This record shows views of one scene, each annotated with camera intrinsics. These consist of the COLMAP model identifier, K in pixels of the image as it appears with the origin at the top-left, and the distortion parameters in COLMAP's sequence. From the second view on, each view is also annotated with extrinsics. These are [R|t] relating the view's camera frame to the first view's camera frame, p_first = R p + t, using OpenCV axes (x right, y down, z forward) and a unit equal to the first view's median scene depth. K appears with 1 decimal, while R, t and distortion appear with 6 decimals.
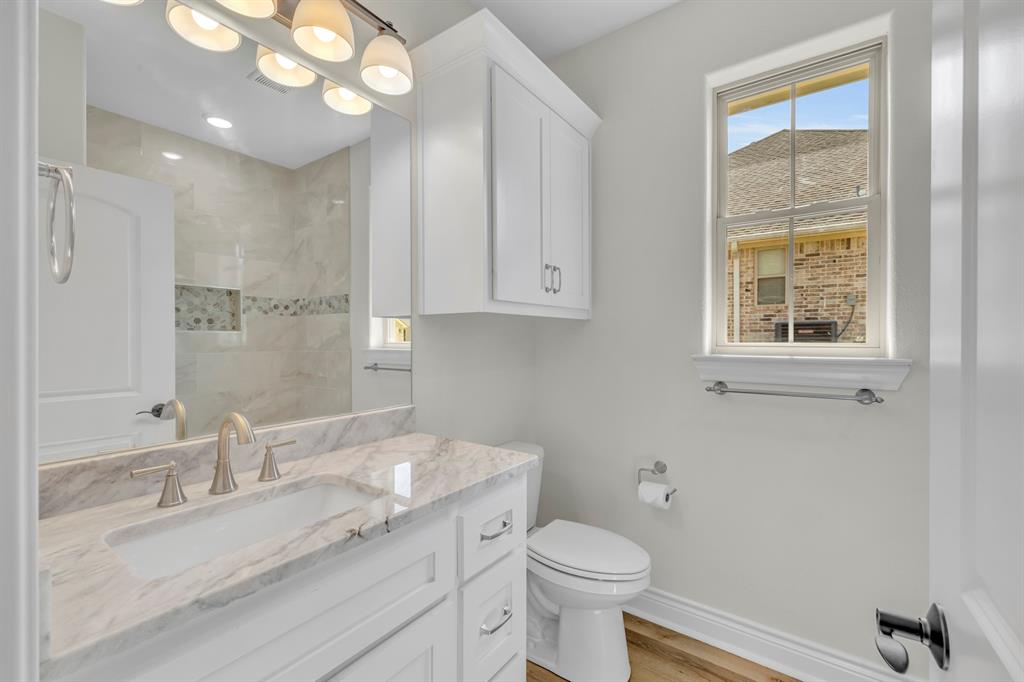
lens RADIAL K [[432.5, 0, 507.3], [0, 432.5, 340.0], [0, 0, 1]] dist [0.001057, 0.000217]
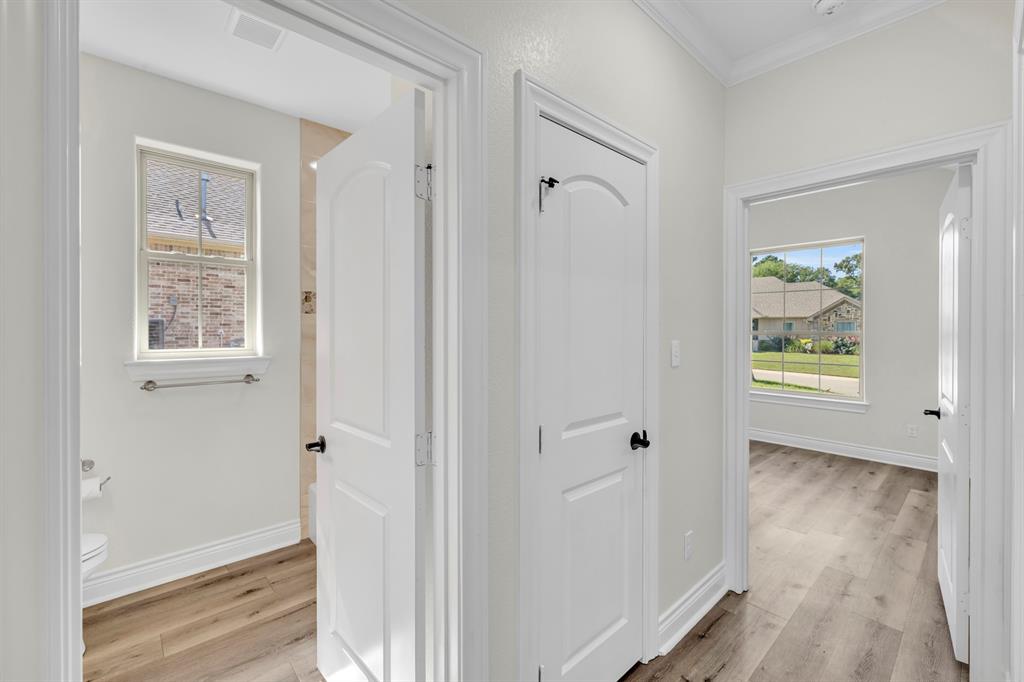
lens RADIAL K [[432.5, 0, 505.9], [0, 432.5, 335.6], [0, 0, 1]] dist [0.001057, 0.000217]
pose [[0.202827, -0.009693, 0.979167, -0.128811], [0.002632, 0.999953, 0.009354, -0.011080], [-0.979211, 0.000680, 0.202843, -0.069033]]
